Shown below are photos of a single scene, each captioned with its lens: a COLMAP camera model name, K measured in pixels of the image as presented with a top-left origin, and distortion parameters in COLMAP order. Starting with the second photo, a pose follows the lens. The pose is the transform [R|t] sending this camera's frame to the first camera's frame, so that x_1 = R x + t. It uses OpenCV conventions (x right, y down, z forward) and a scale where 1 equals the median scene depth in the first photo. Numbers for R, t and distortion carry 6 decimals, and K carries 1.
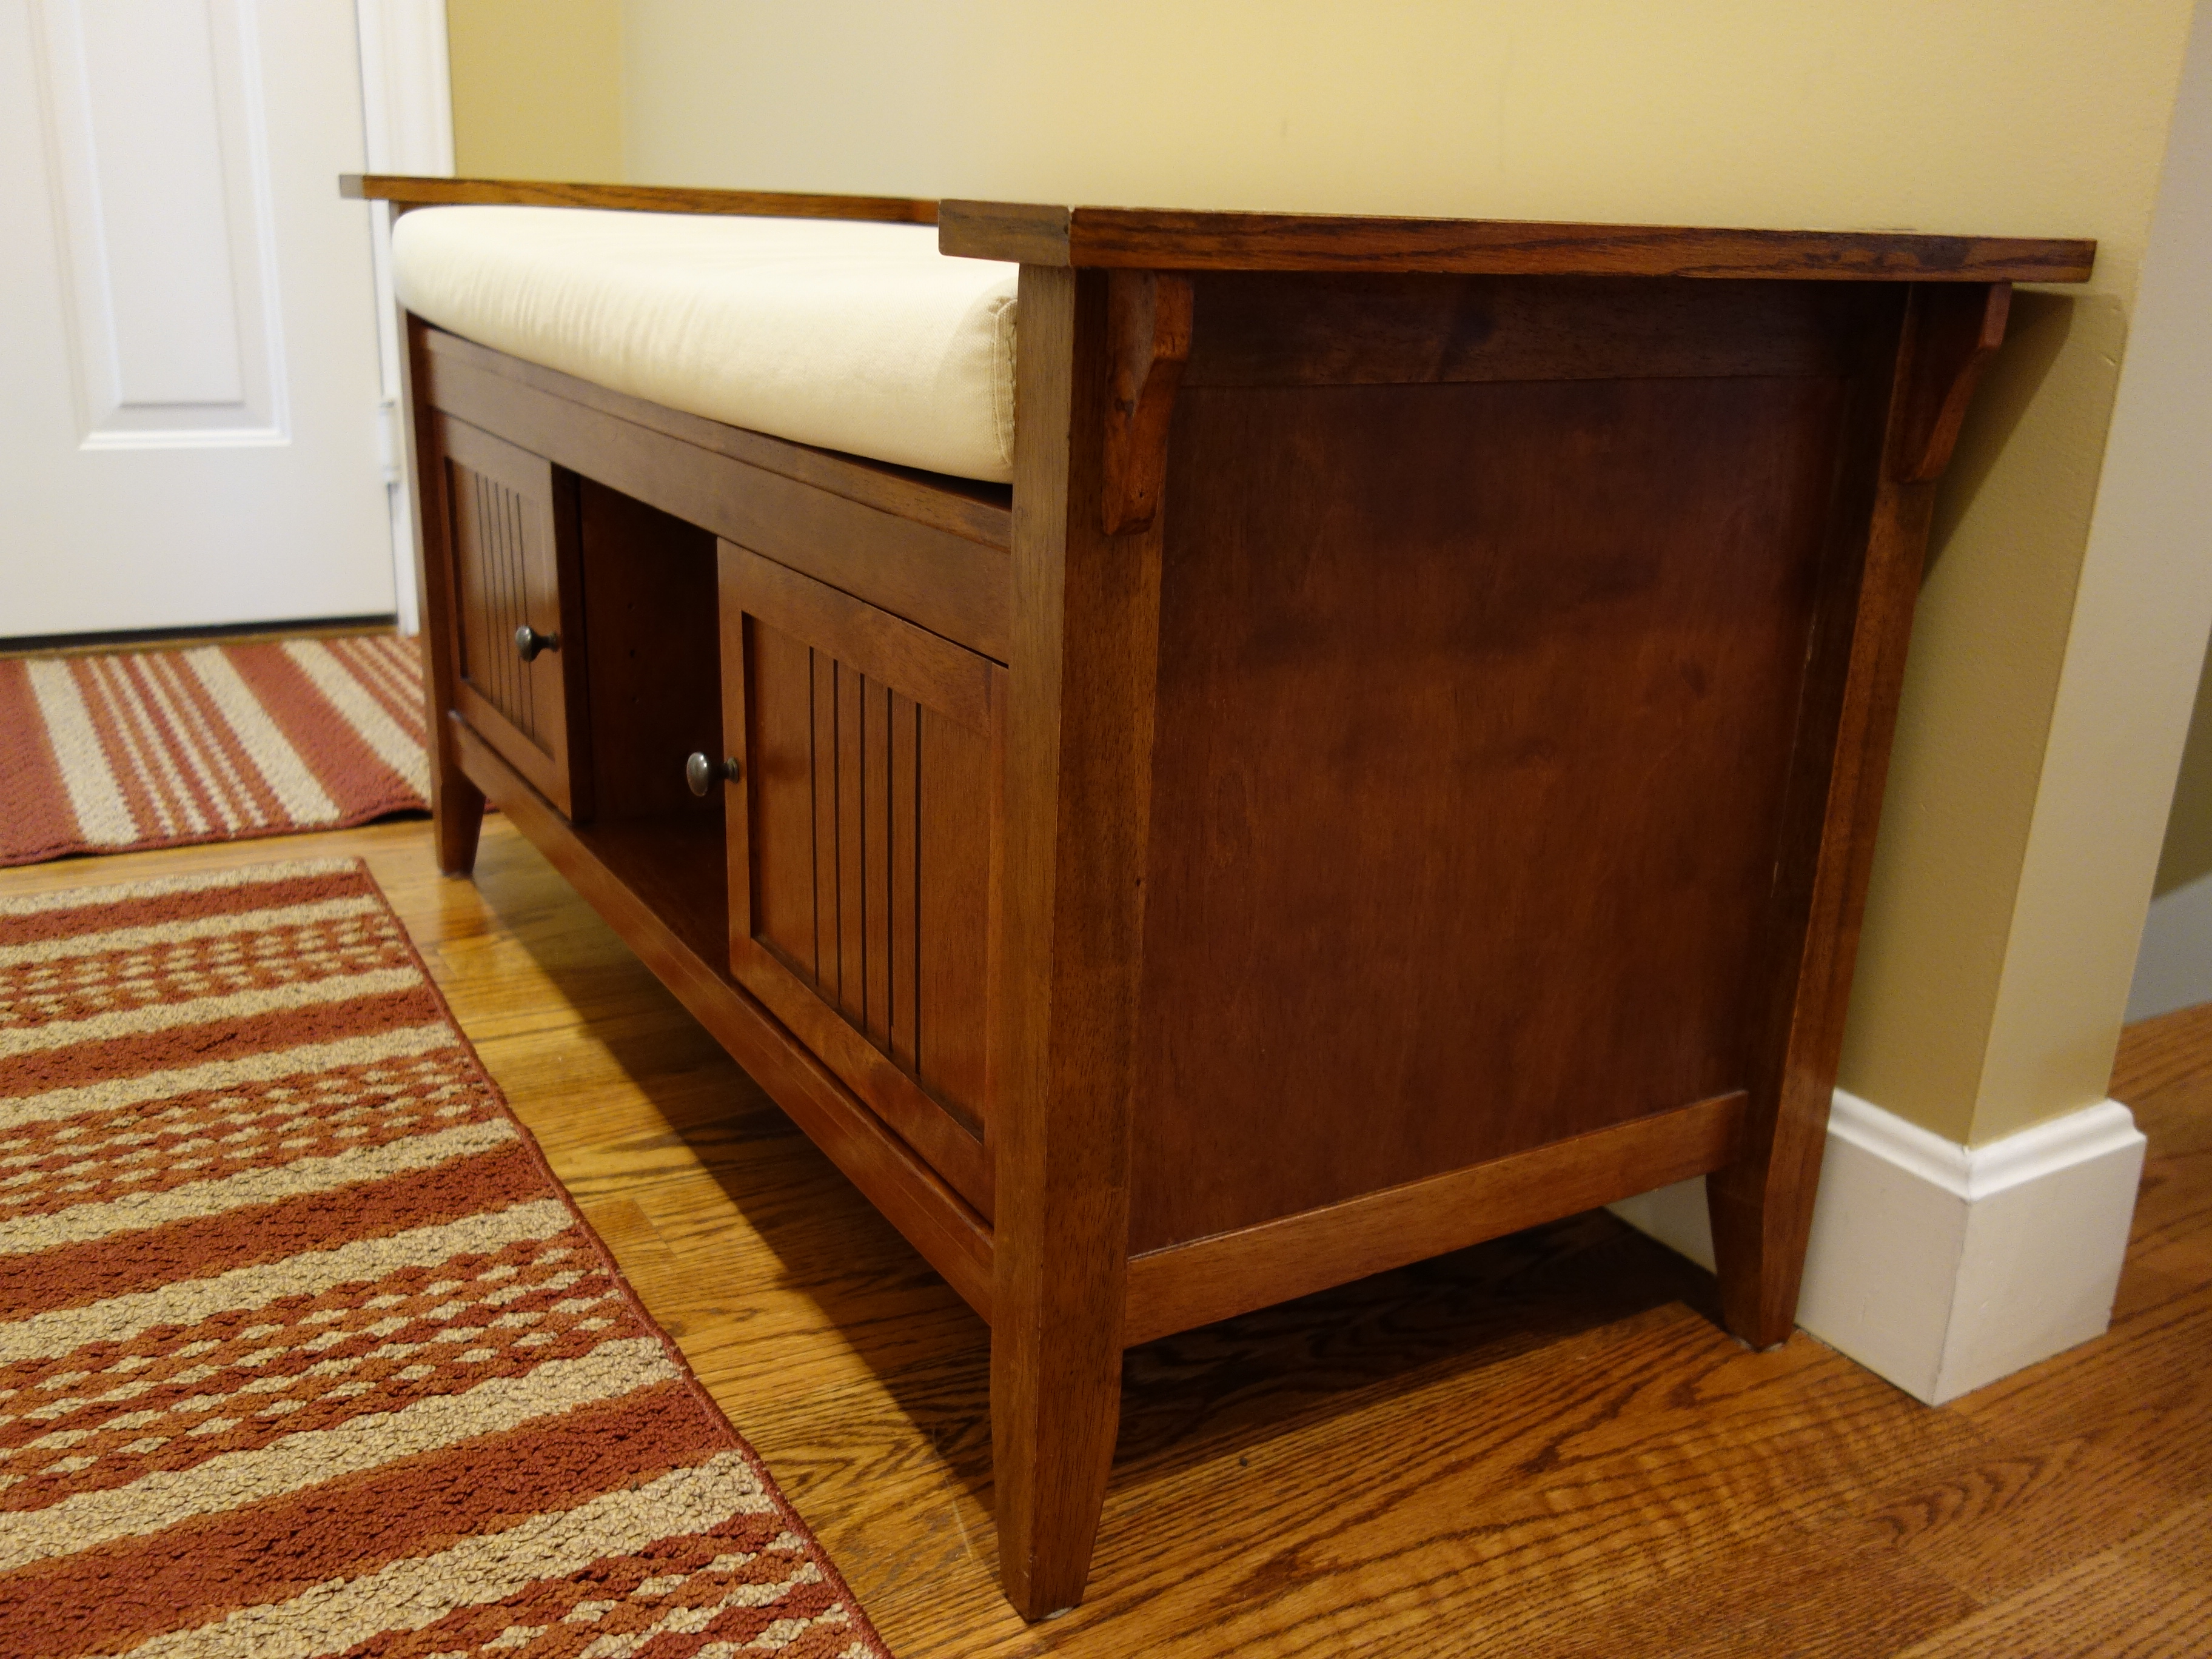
lens RADIAL K [[1951.0, 0, 1106.0], [0, 1951.0, 829.5], [0, 0, 1]] dist [0.008661, -0.004840]
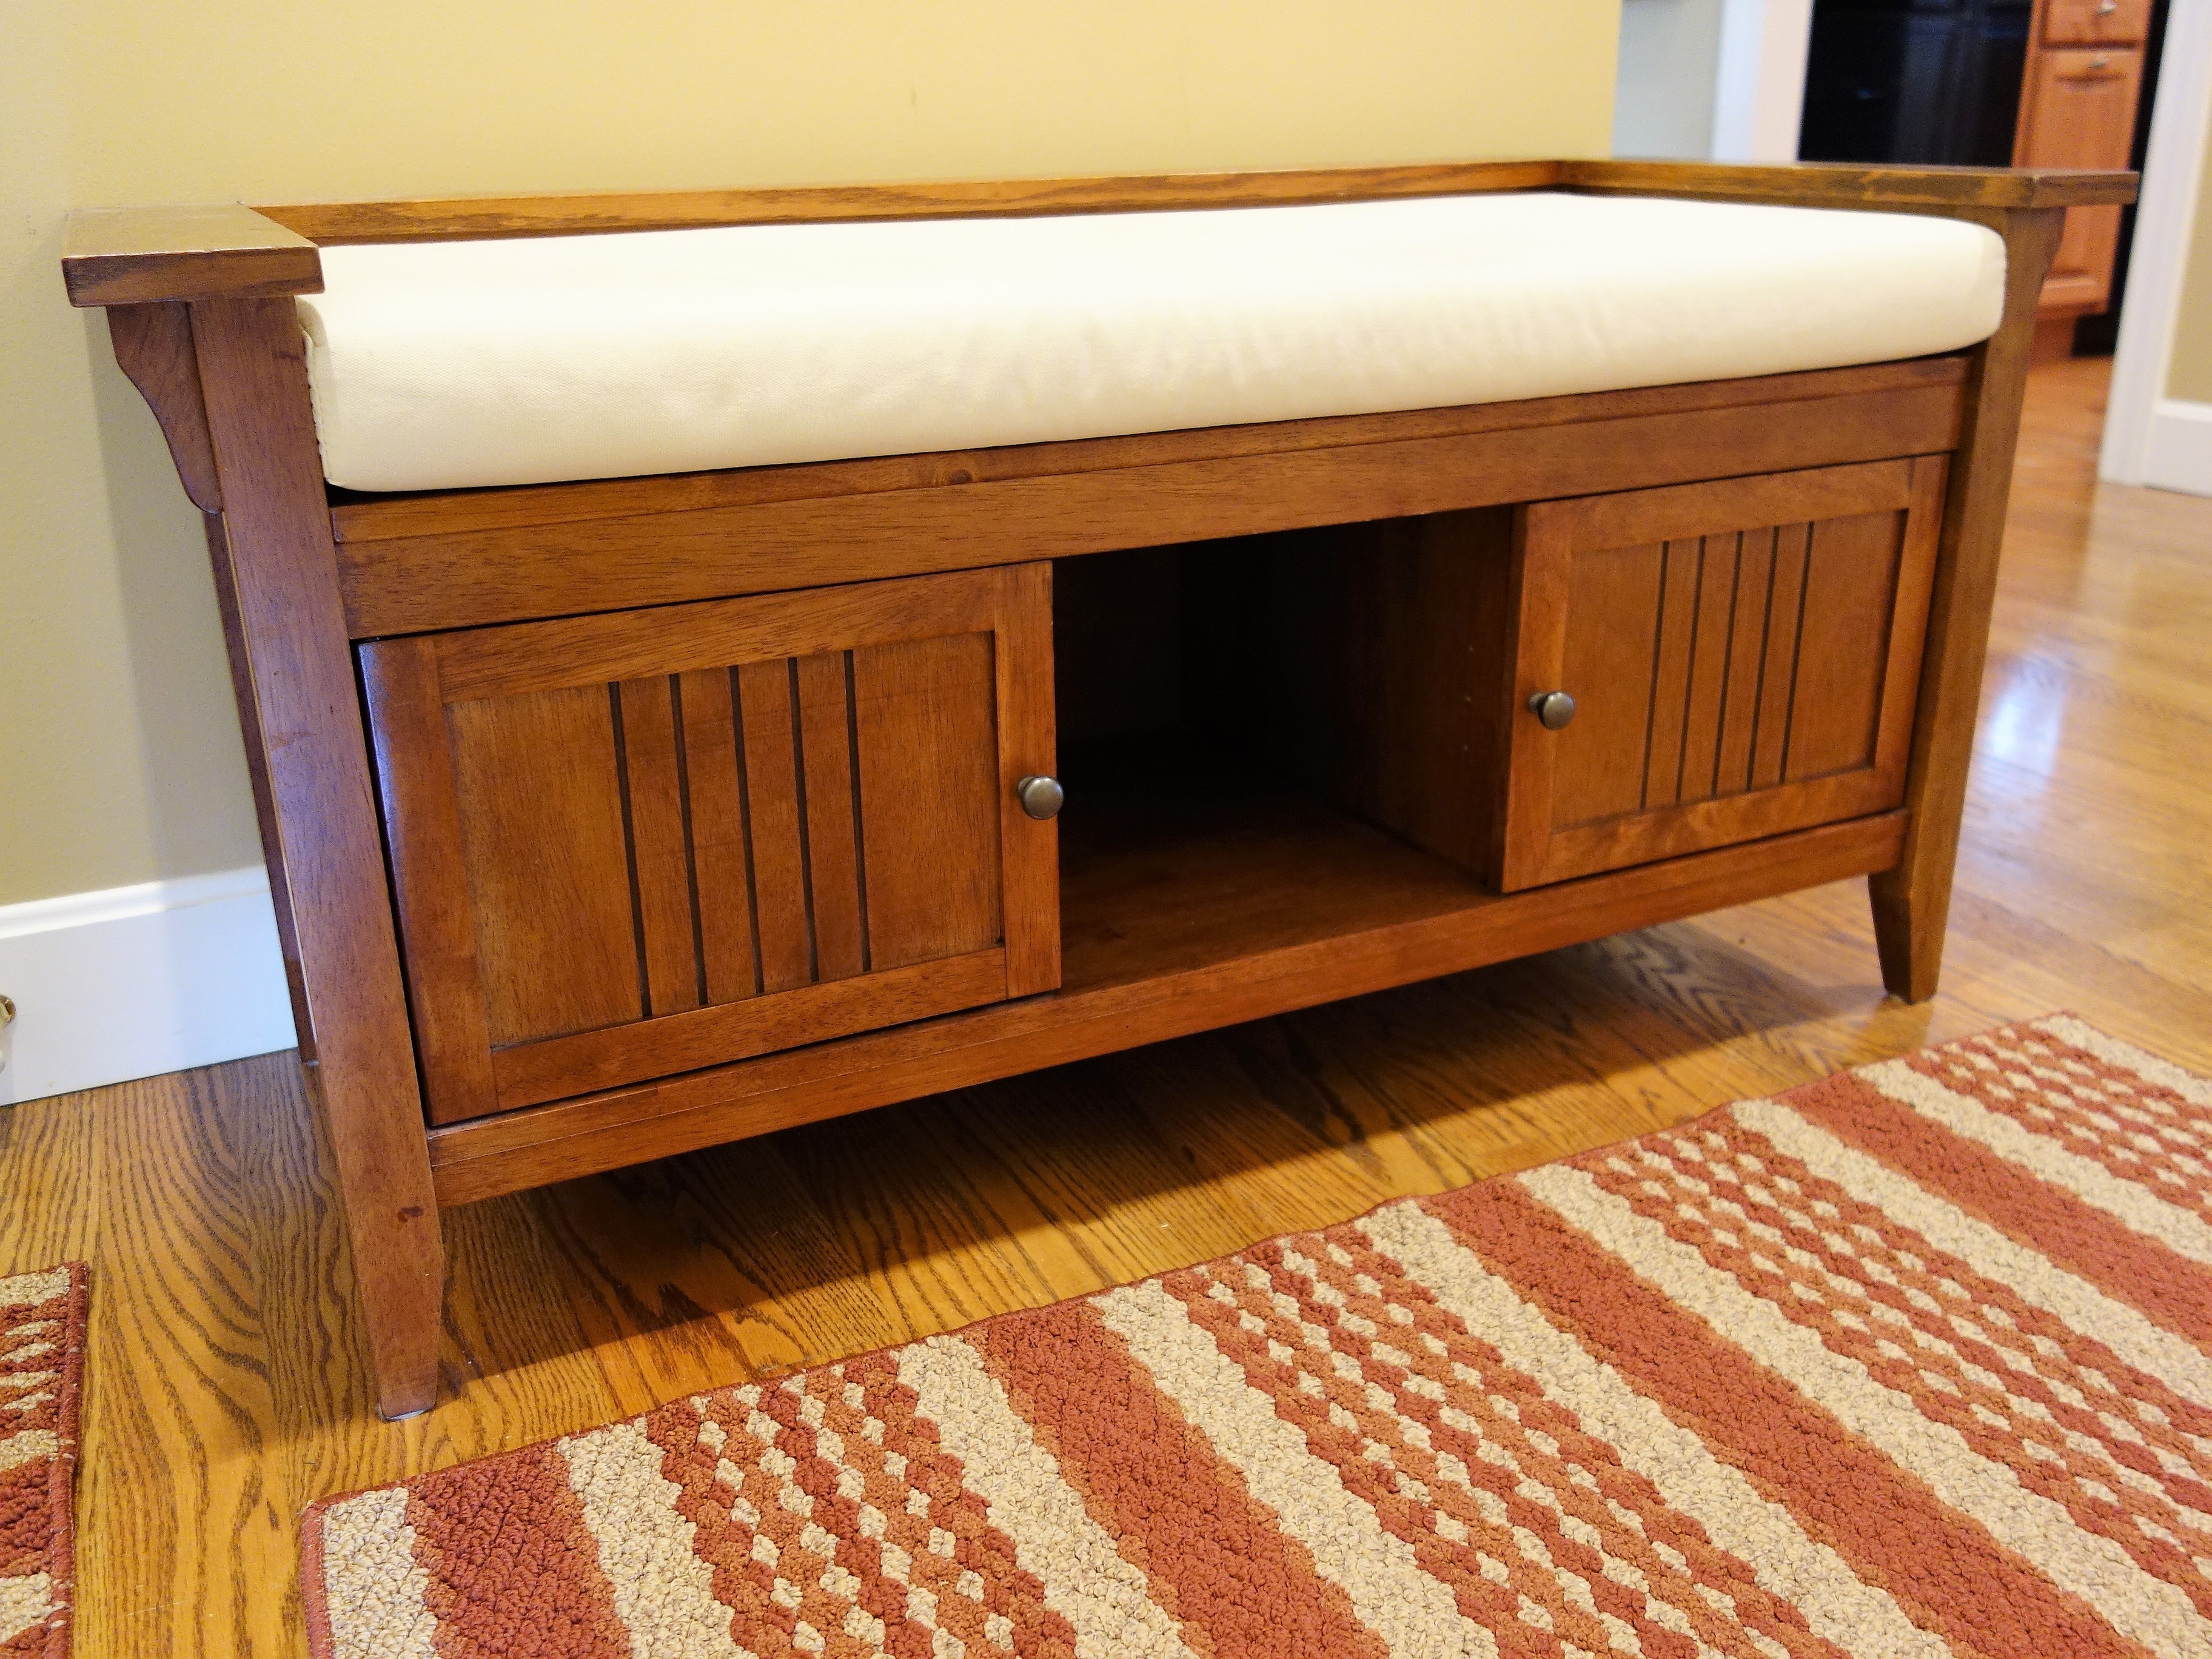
lens RADIAL K [[1951.0, 0, 1106.0], [0, 1951.0, 829.5], [0, 0, 1]] dist [0.008661, -0.004840]
pose [[0.084617, -0.382191, 0.920201, -1.223332], [0.322531, 0.884300, 0.337621, -0.408097], [-0.942769, 0.268225, 0.198095, 0.978518]]
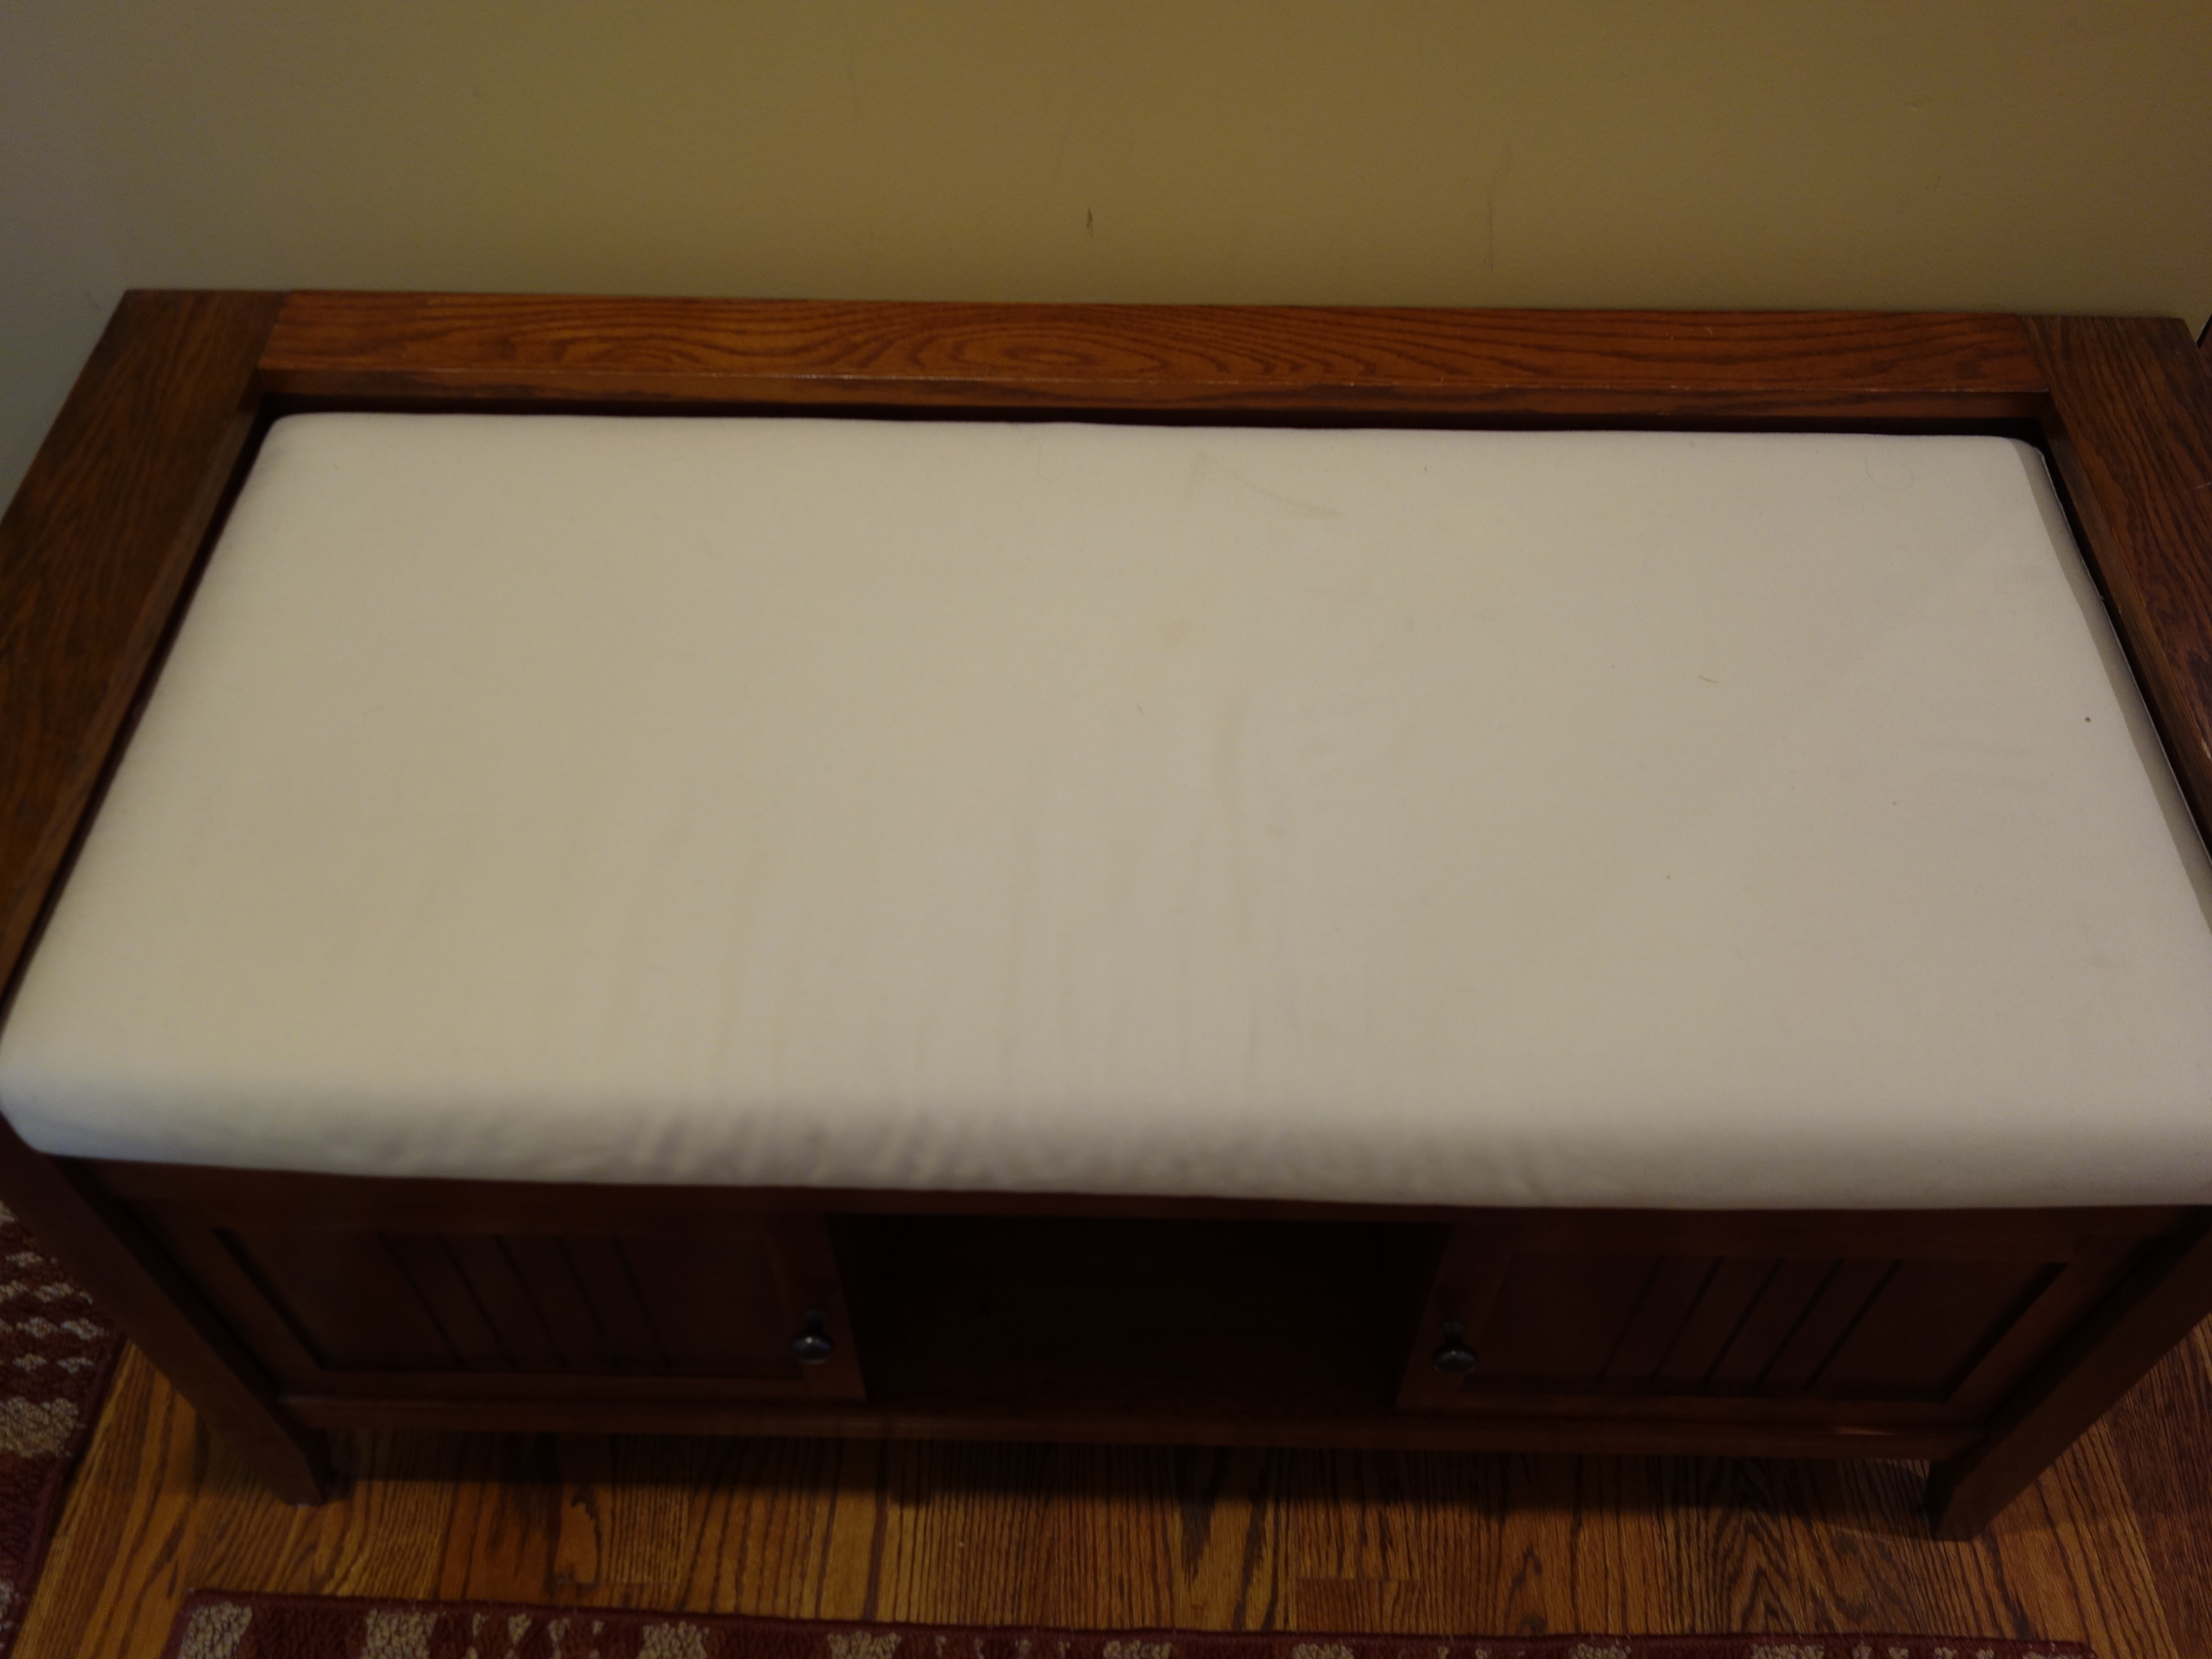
lens RADIAL K [[1951.0, 0, 1106.0], [0, 1951.0, 829.5], [0, 0, 1]] dist [0.008661, -0.004840]
pose [[0.526947, -0.687910, 0.499107, -0.574424], [0.270399, 0.692437, 0.668891, -0.874304], [-0.805737, -0.217512, 0.550887, 0.615793]]
